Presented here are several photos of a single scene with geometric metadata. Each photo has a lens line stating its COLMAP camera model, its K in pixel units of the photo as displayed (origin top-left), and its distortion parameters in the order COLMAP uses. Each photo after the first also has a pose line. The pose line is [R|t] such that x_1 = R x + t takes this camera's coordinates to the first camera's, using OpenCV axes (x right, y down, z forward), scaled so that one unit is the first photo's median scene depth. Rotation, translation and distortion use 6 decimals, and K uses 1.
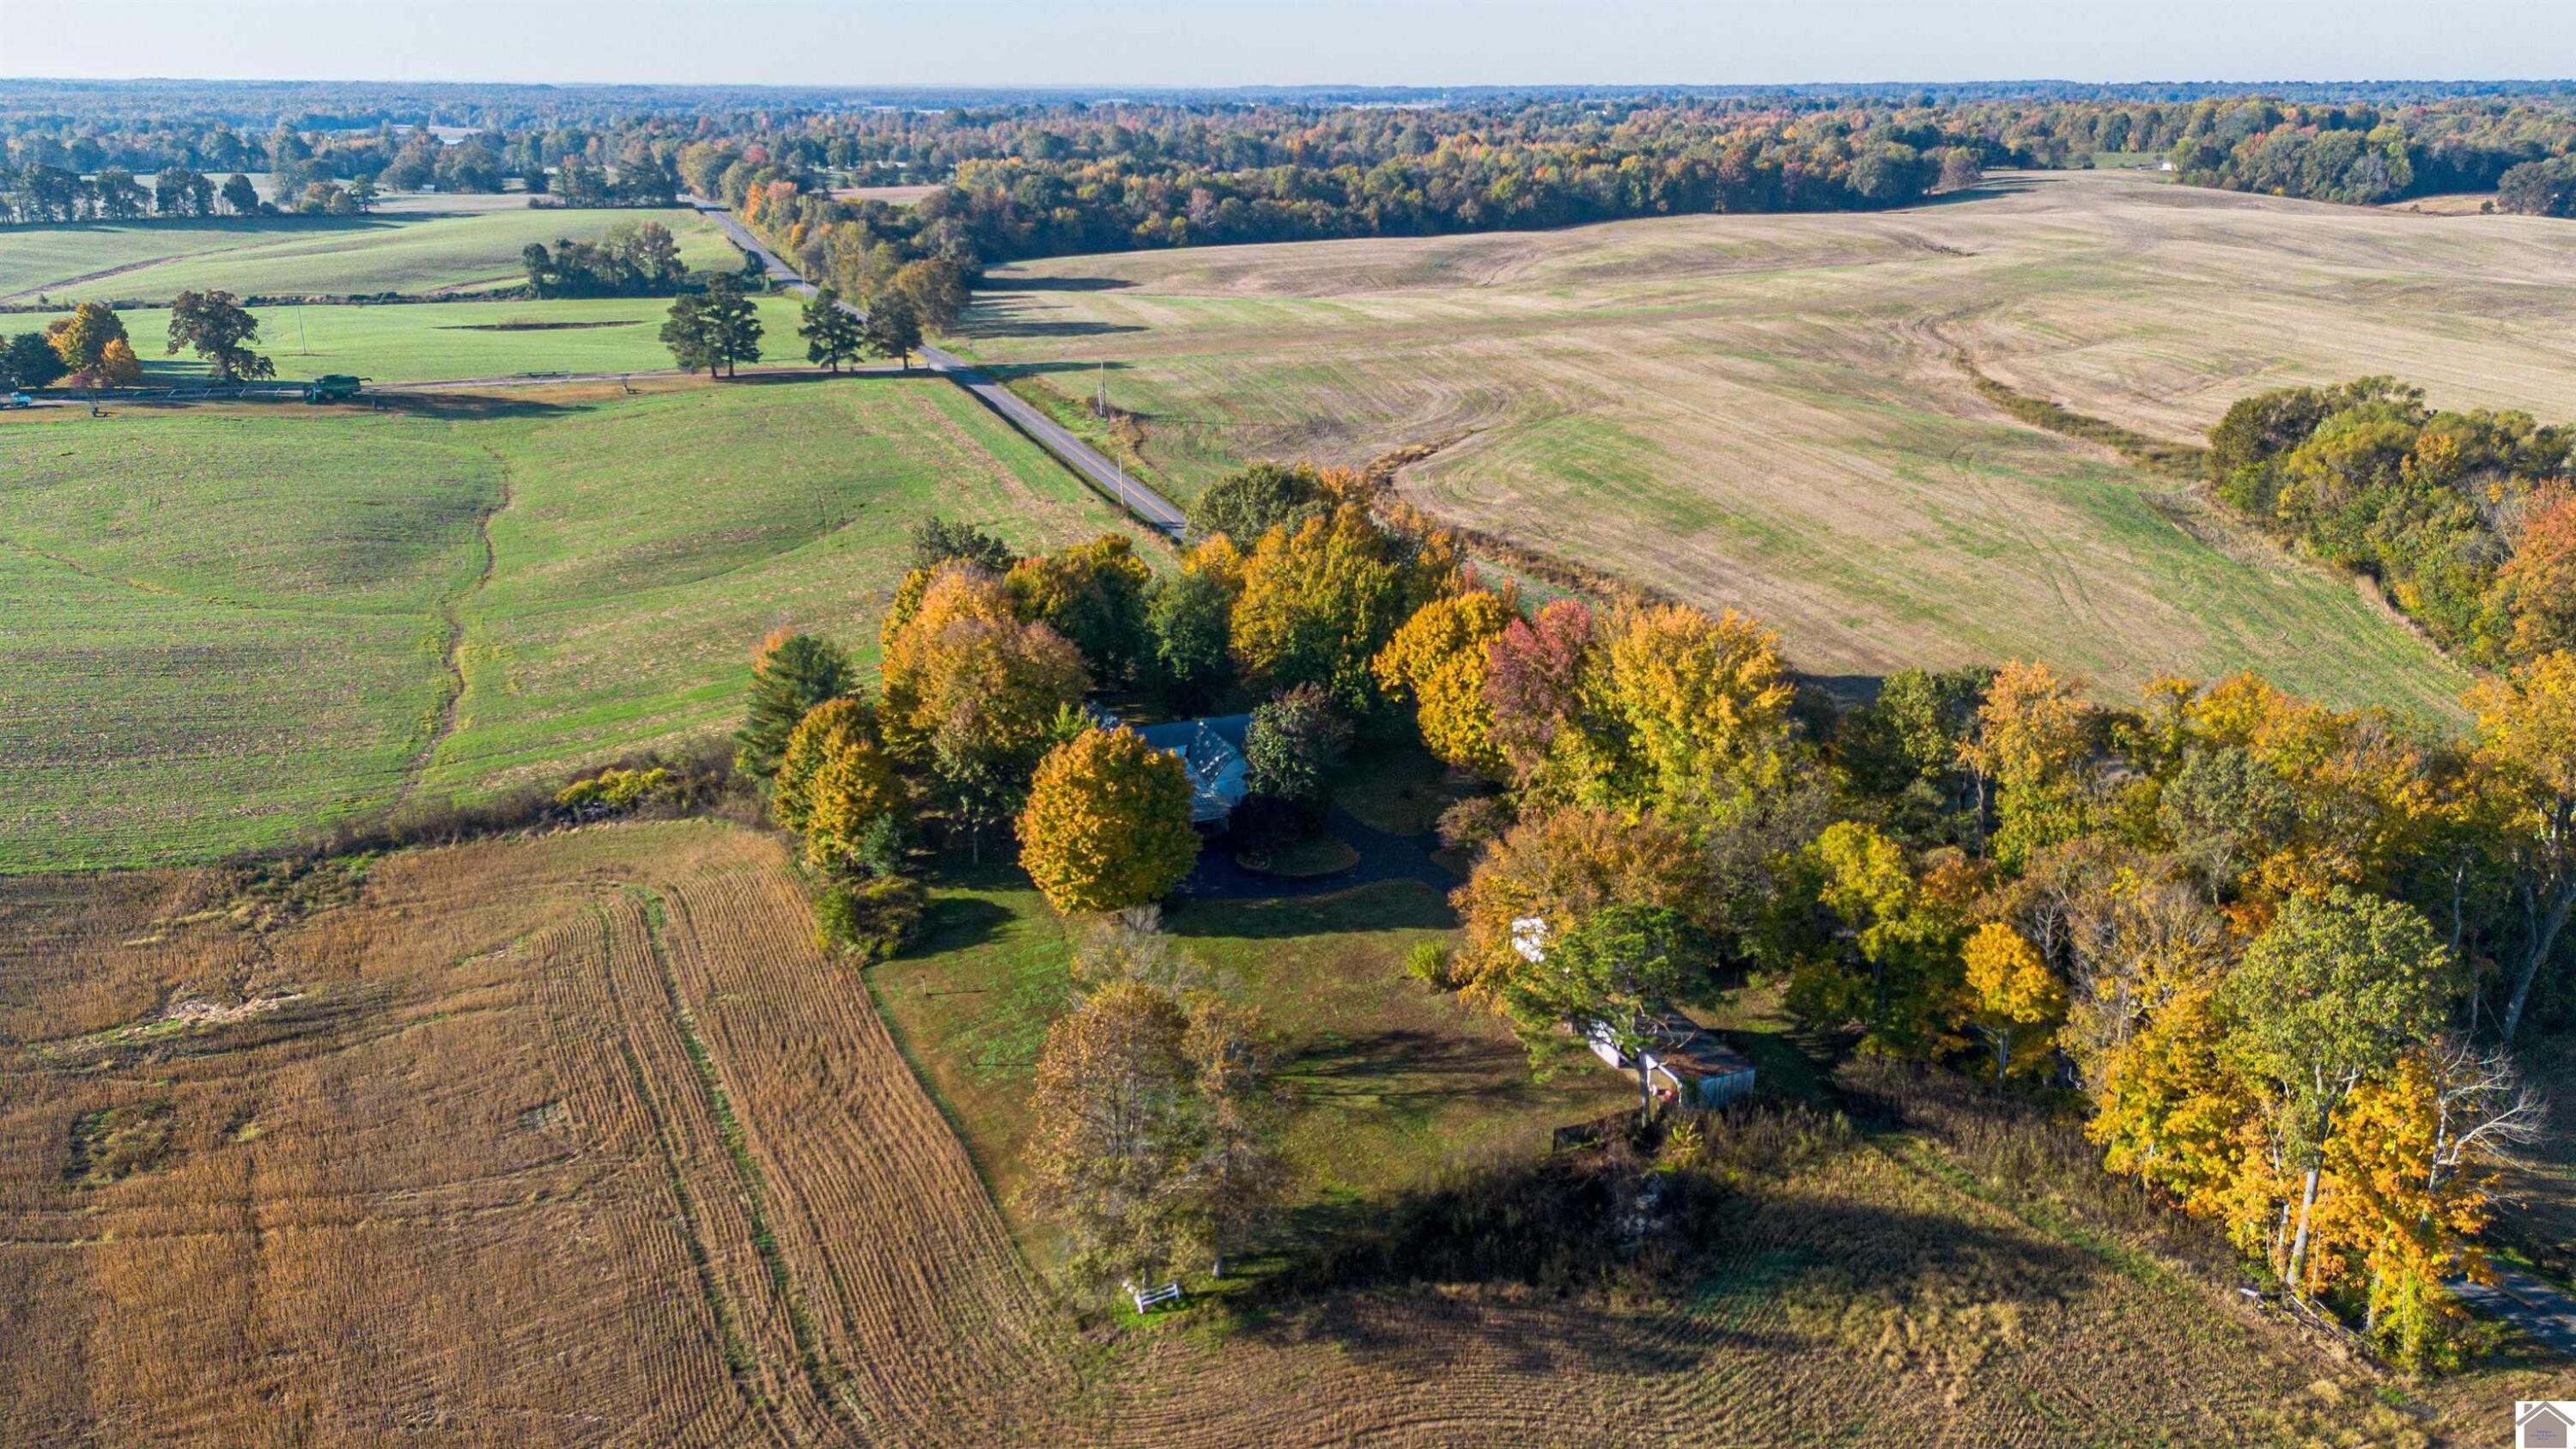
lens RADIAL K [[2322.0, 0, 1288.0], [0, 2322.0, 724.5], [0, 0, 1]] dist [0.120437, -0.185834]
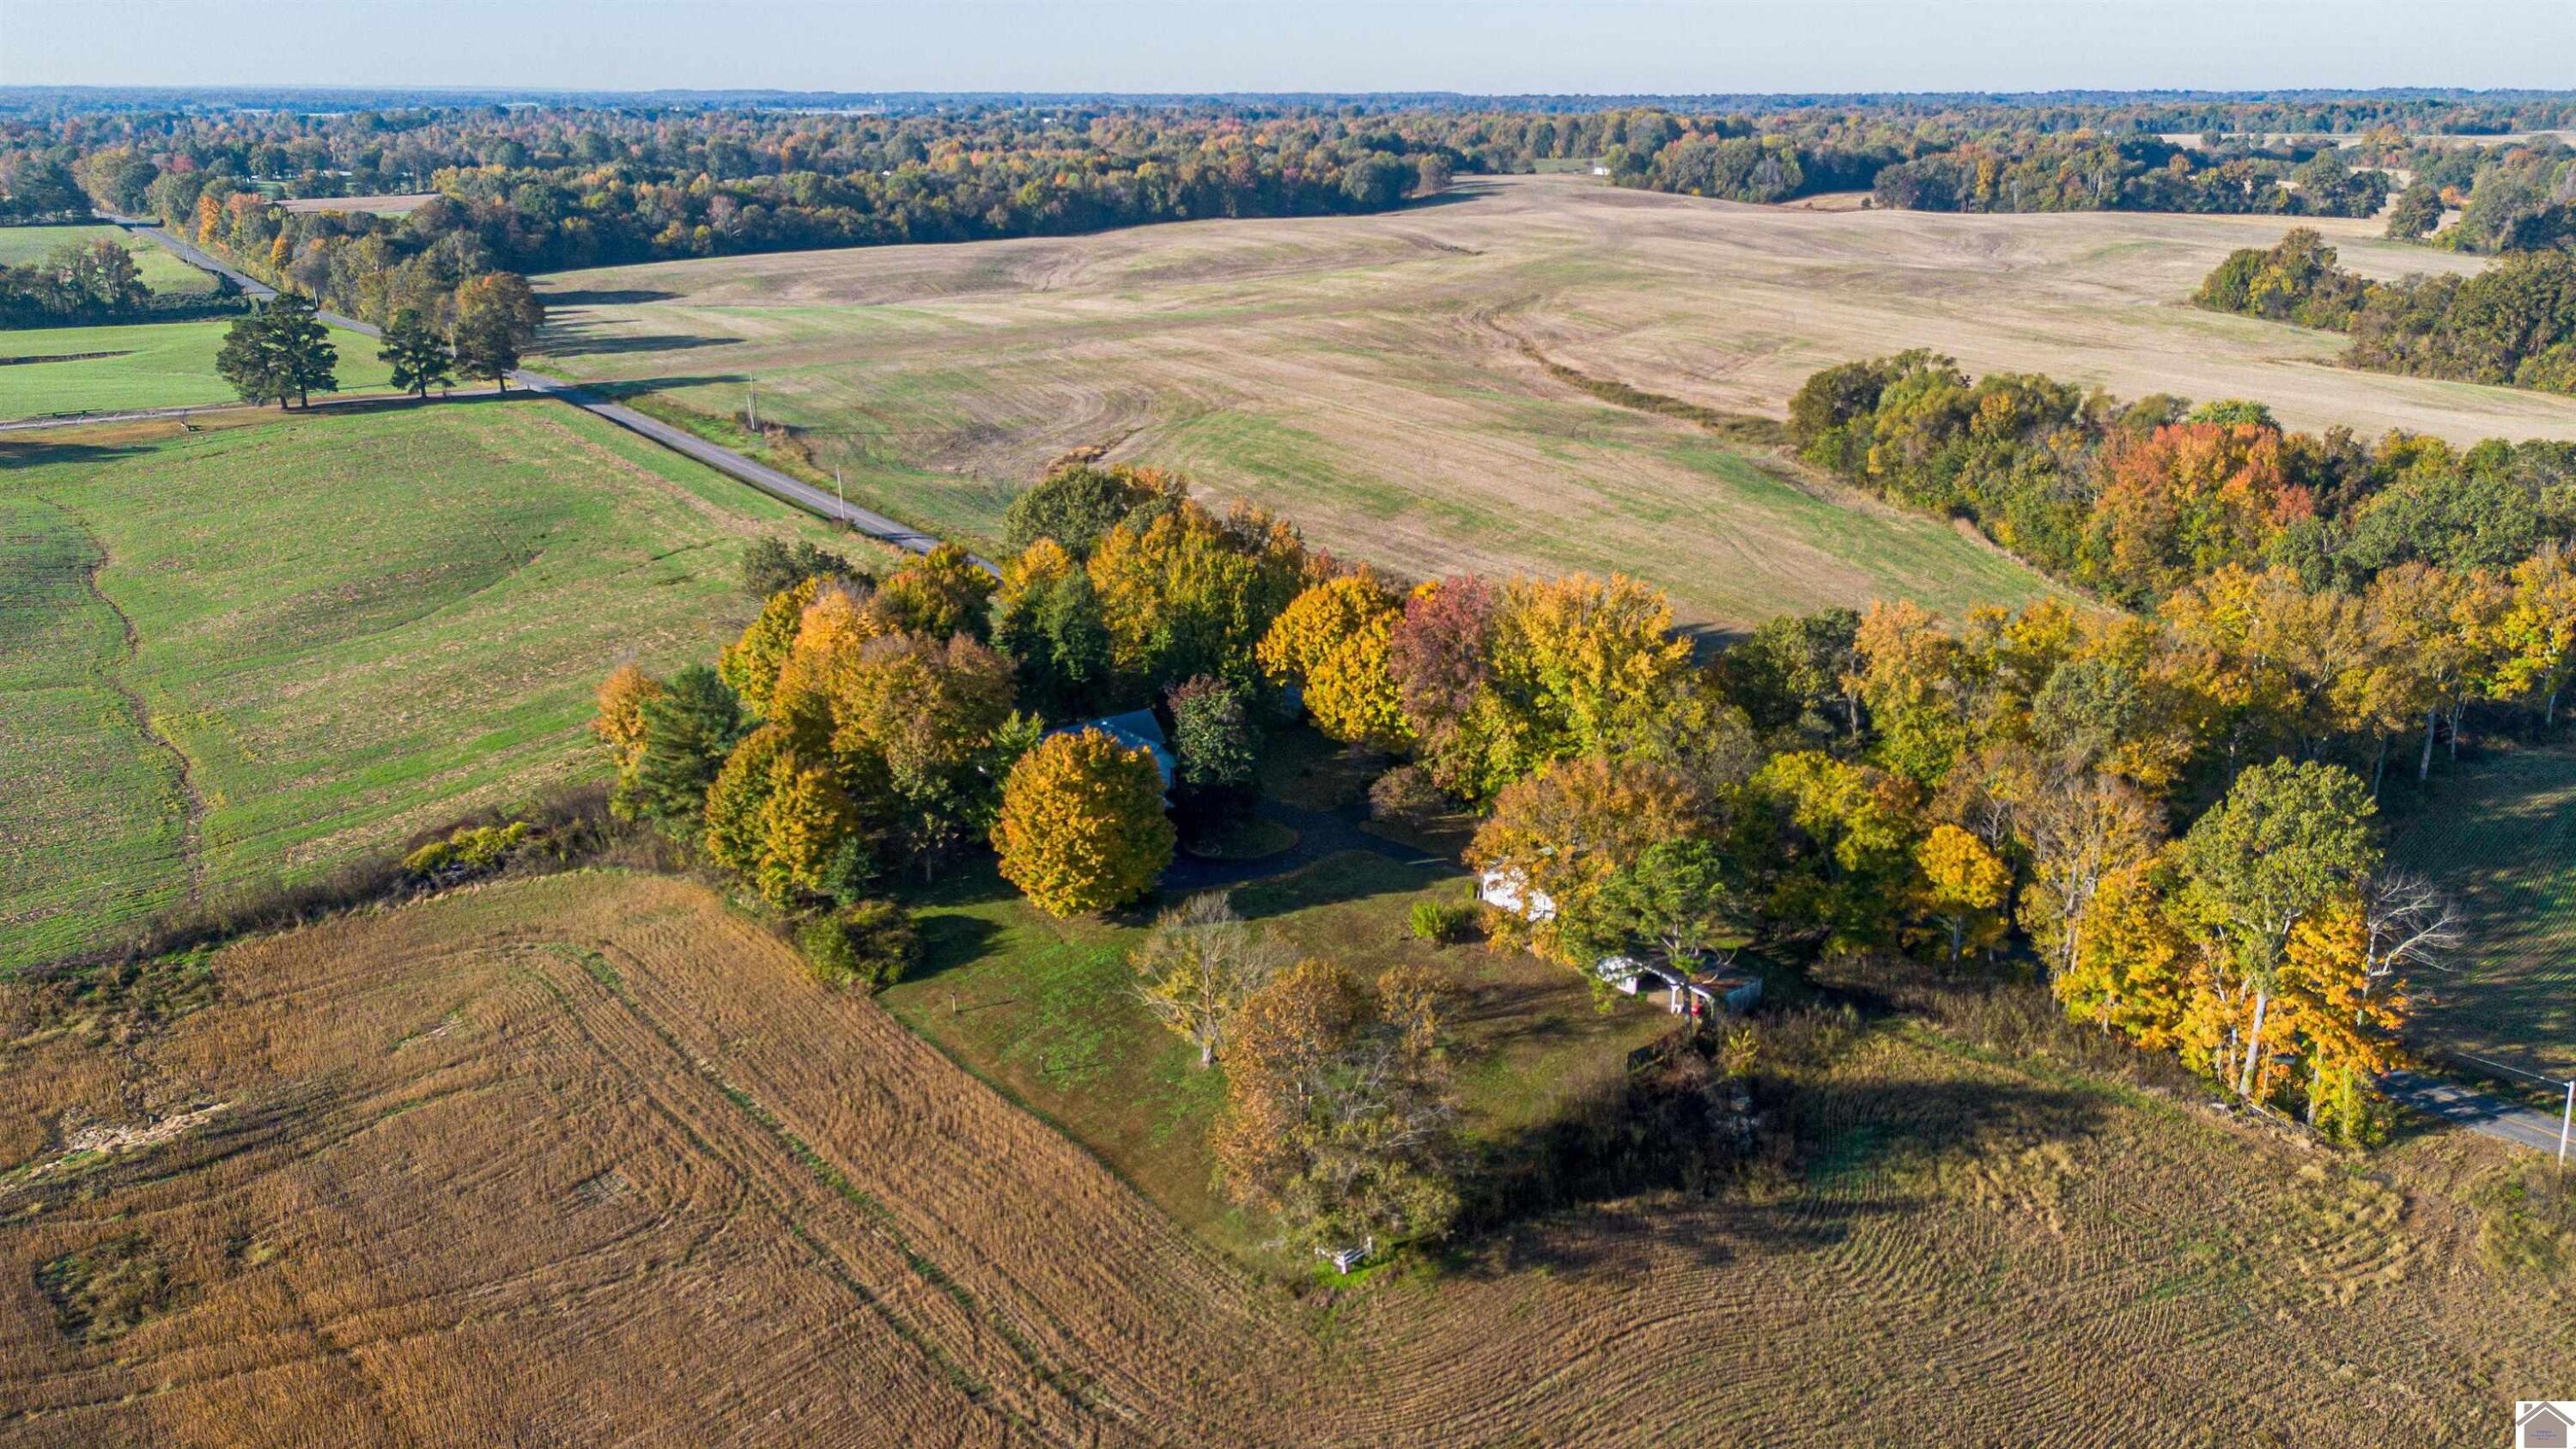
lens RADIAL K [[2322.0, 0, 1288.0], [0, 2322.0, 724.5], [0, 0, 1]] dist [0.120437, -0.185834]
pose [[0.943177, -0.085752, 0.321034, -0.295265], [0.086478, 0.996181, 0.012025, -0.005125], [-0.320839, 0.016420, 0.946991, 0.012514]]
